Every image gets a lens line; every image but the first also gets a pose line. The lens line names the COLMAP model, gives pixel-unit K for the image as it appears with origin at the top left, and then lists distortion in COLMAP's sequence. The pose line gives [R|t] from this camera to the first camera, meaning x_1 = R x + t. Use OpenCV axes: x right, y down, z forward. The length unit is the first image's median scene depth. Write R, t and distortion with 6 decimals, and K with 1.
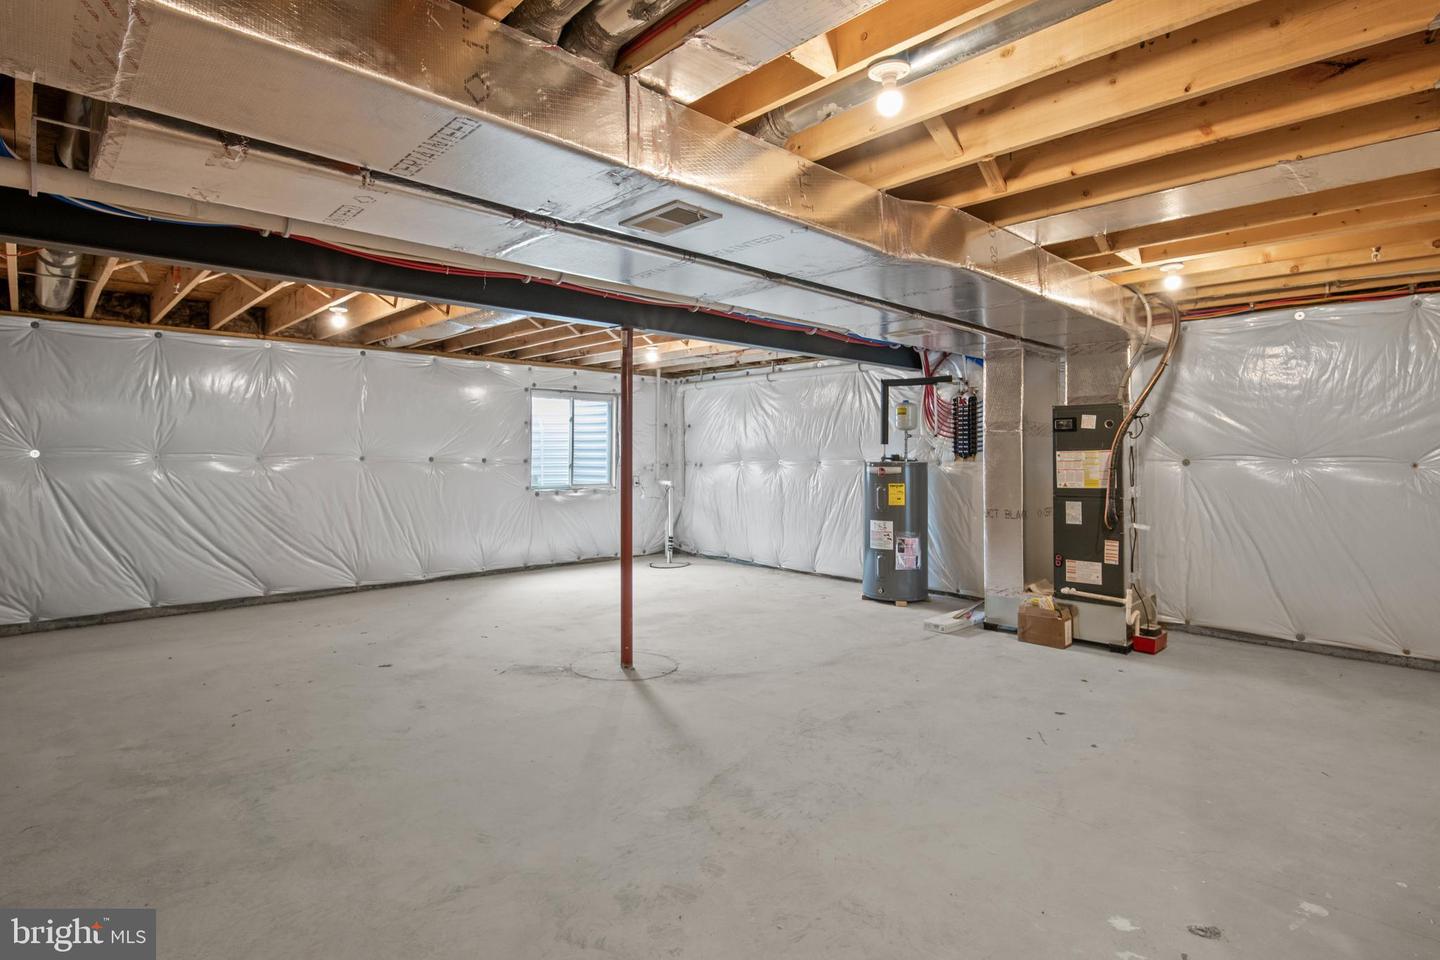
lens RADIAL K [[720.9, 0, 714.1], [0, 720.9, 450.3], [0, 0, 1]] dist [0.001820, -0.005444]
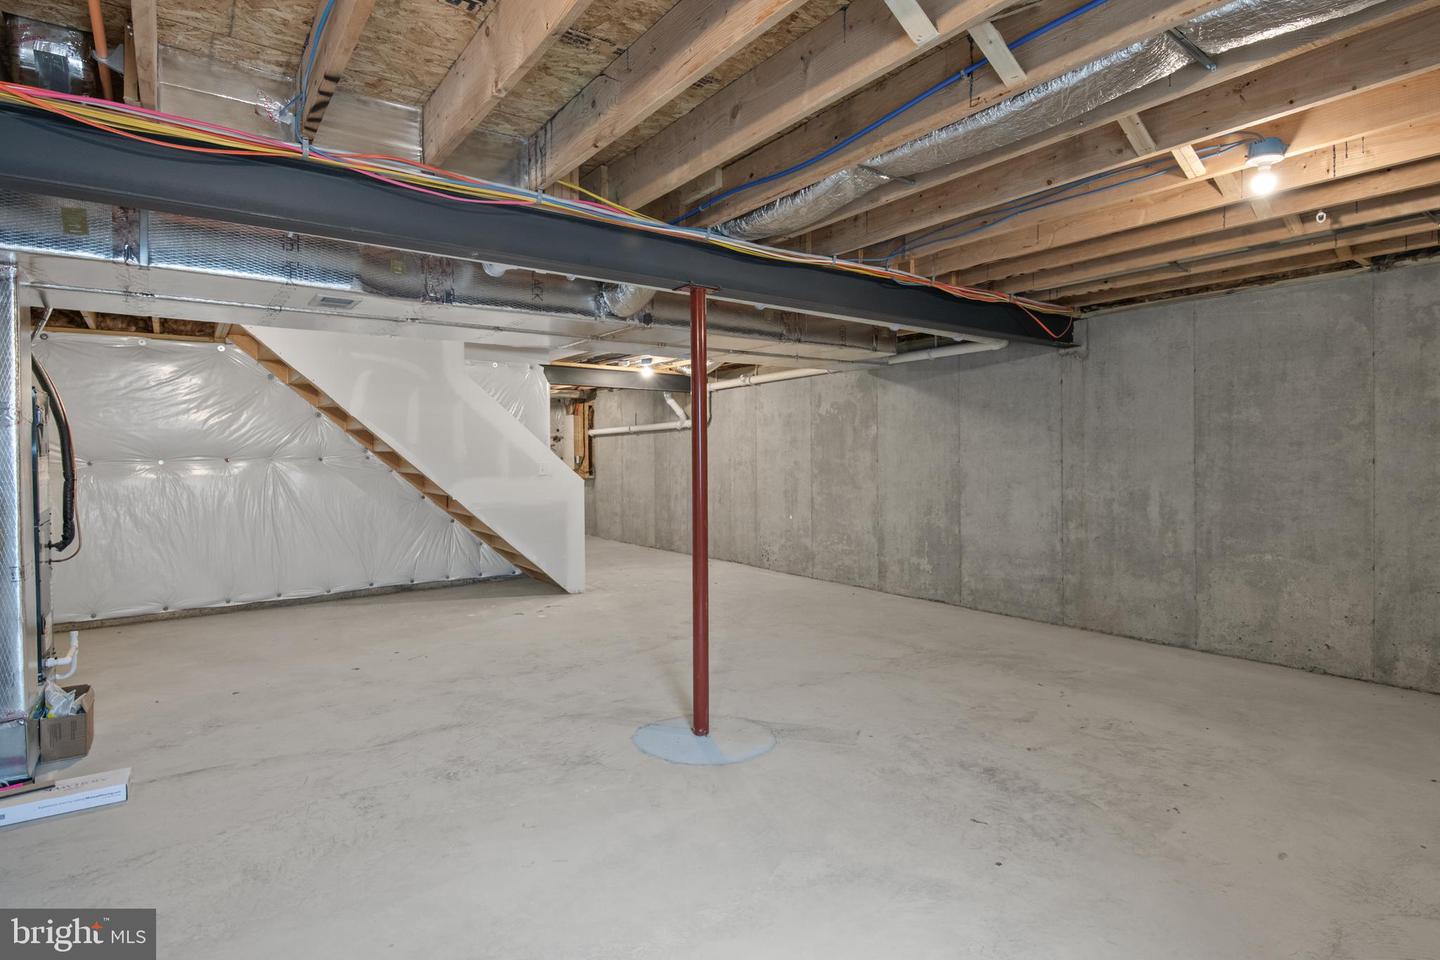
lens RADIAL K [[732.9, 0, 720.0], [0, 732.9, 480.0], [0, 0, 1]] dist [0.000414, -0.001199]
pose [[-0.992641, 0.005116, 0.120990, -0.242895], [0.009148, 0.999420, 0.032790, 0.006498], [-0.120752, 0.033655, -0.992112, 1.807921]]
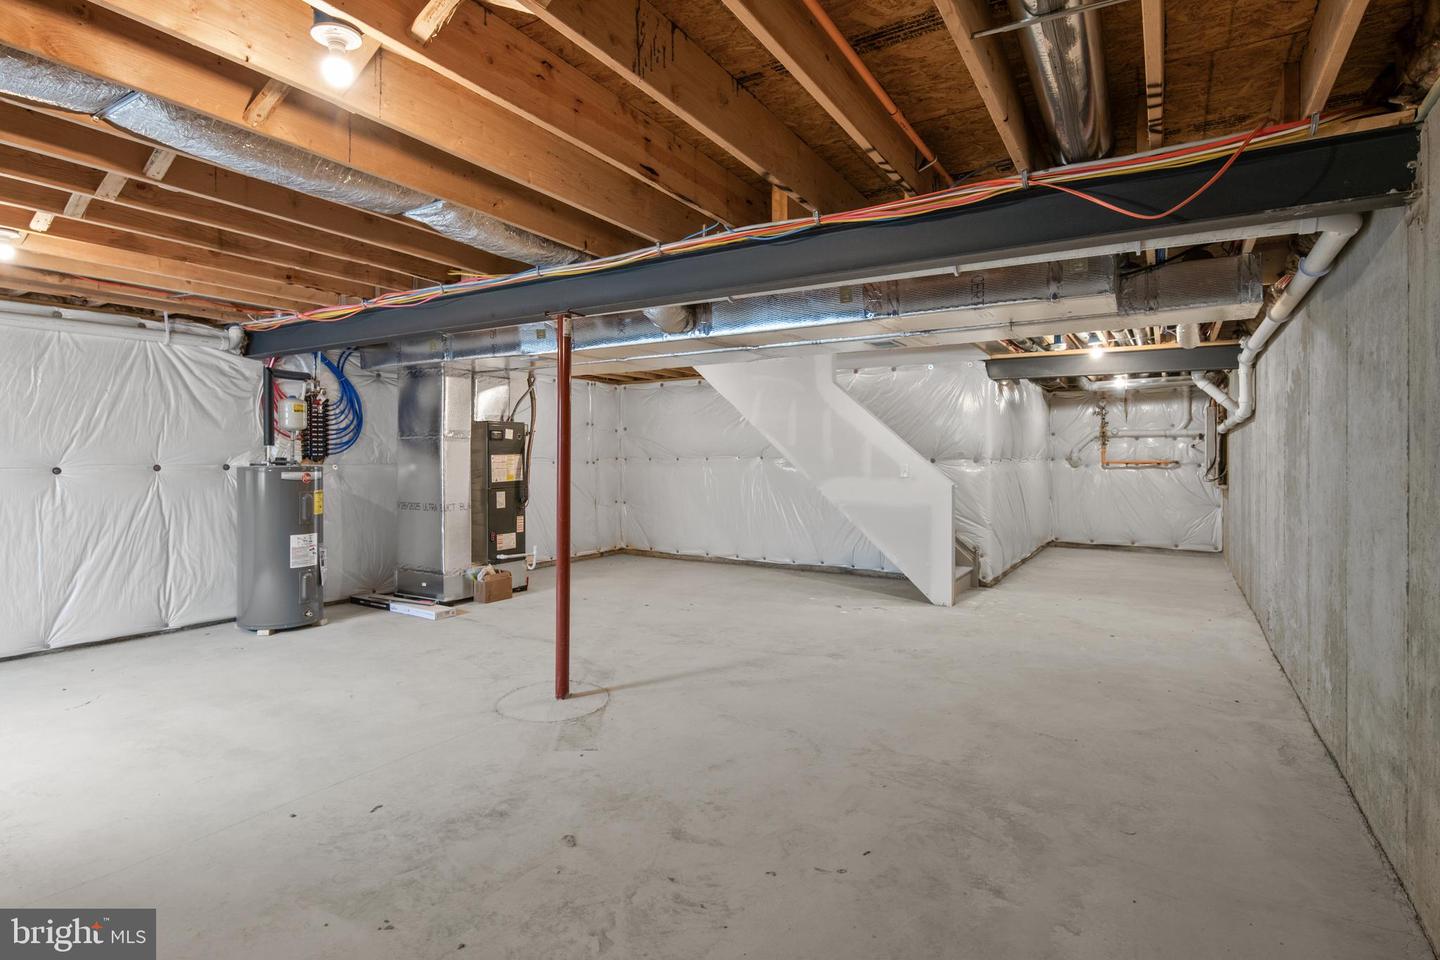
lens RADIAL K [[720.9, 0, 714.1], [0, 720.9, 450.3], [0, 0, 1]] dist [0.001820, -0.005444]
pose [[-0.243479, 0.009136, 0.969863, -1.054855], [-0.004240, 0.999936, -0.010484, 0.006145], [-0.969897, -0.006664, -0.243425, 1.064716]]
